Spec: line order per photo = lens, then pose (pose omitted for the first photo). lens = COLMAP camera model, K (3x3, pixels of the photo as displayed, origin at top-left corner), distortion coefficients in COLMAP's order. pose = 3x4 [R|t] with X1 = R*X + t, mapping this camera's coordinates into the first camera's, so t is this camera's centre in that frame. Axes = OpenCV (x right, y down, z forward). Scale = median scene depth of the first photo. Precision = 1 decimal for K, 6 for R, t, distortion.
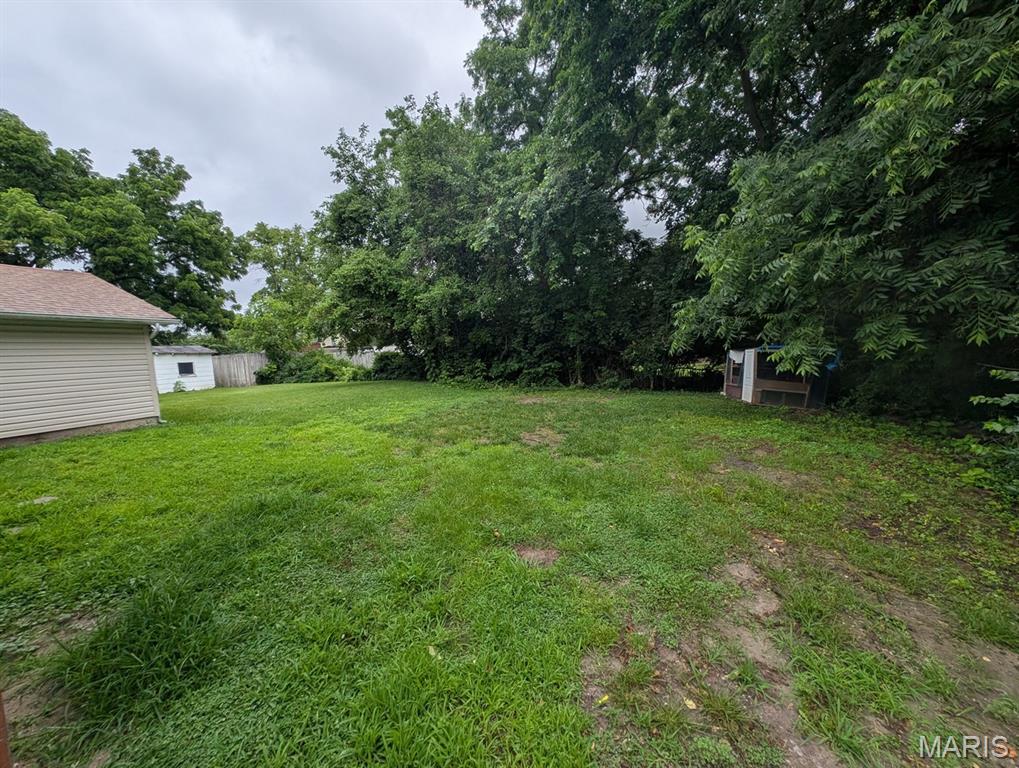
lens RADIAL K [[381.7, 0, 507.8], [0, 381.7, 381.4], [0, 0, 1]] dist [0.019262, -0.009394]
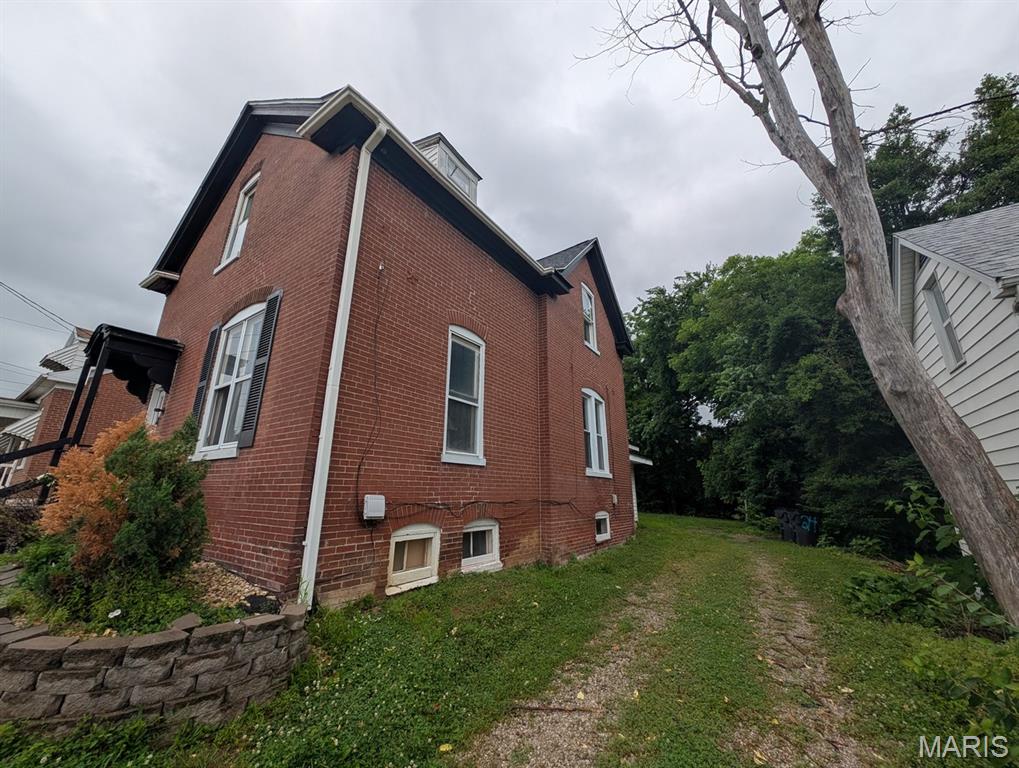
lens RADIAL K [[381.7, 0, 507.8], [0, 381.7, 381.4], [0, 0, 1]] dist [0.019262, -0.009394]
pose [[0.970904, 0.004463, -0.239429, -0.172811], [-0.087688, 0.937012, -0.338112, 0.118650], [0.222839, 0.349269, 0.910139, -1.225750]]
